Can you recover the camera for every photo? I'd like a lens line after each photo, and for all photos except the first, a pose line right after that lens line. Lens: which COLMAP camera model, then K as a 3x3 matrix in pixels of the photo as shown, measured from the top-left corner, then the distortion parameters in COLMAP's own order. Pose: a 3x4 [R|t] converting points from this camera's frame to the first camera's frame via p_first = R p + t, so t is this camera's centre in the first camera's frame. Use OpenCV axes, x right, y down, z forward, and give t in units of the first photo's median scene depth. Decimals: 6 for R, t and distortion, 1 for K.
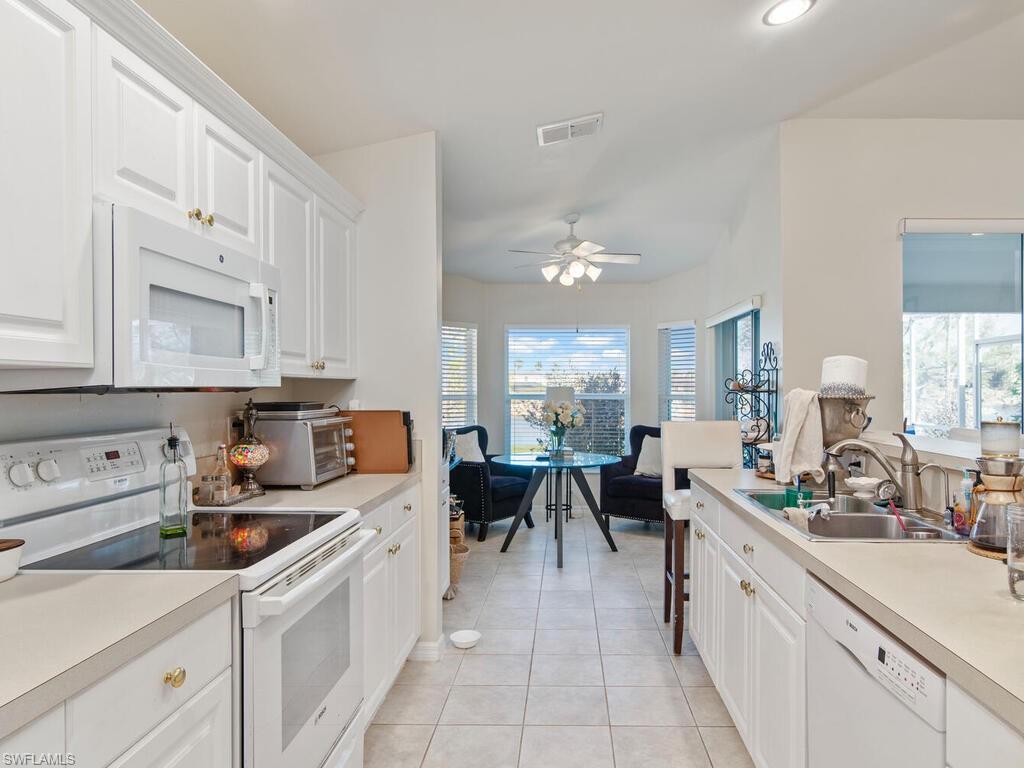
lens RADIAL K [[720.2, 0, 512.0], [0, 720.2, 384.0], [0, 0, 1]] dist [0.002366, 0.000861]
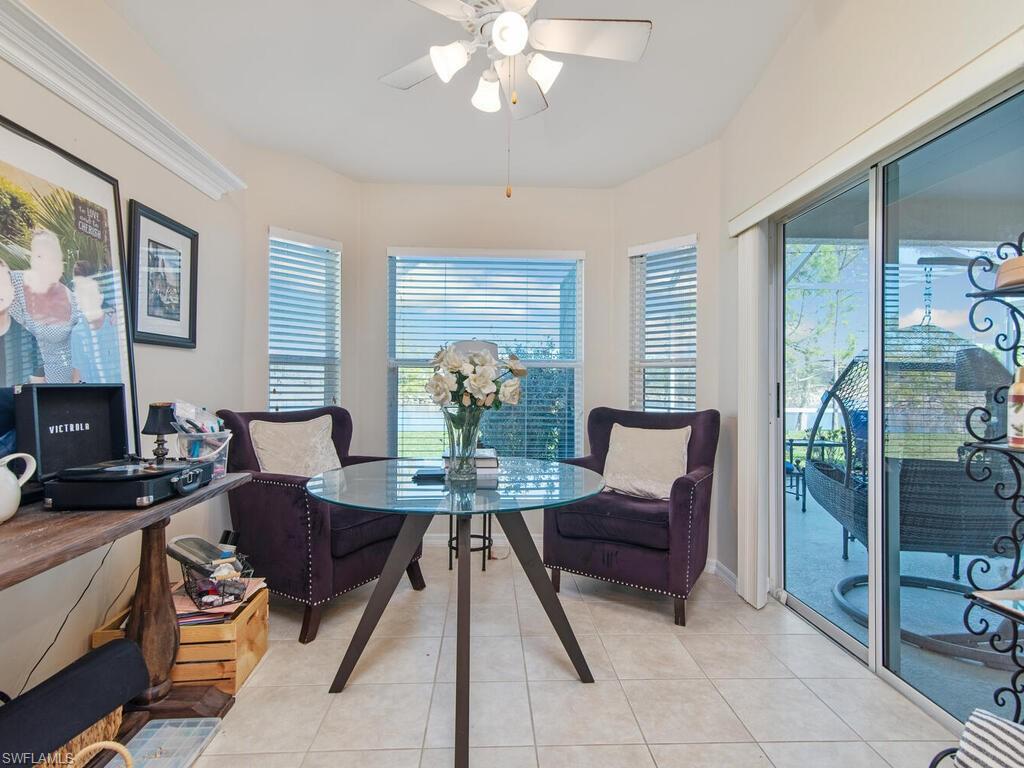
lens RADIAL K [[720.2, 0, 512.0], [0, 720.2, 384.0], [0, 0, 1]] dist [0.002366, 0.000861]
pose [[0.993719, 0.006661, 0.111703, 0.038285], [-0.008686, 0.999806, 0.017652, 0.032981], [-0.111564, -0.018511, 0.993585, 0.486409]]
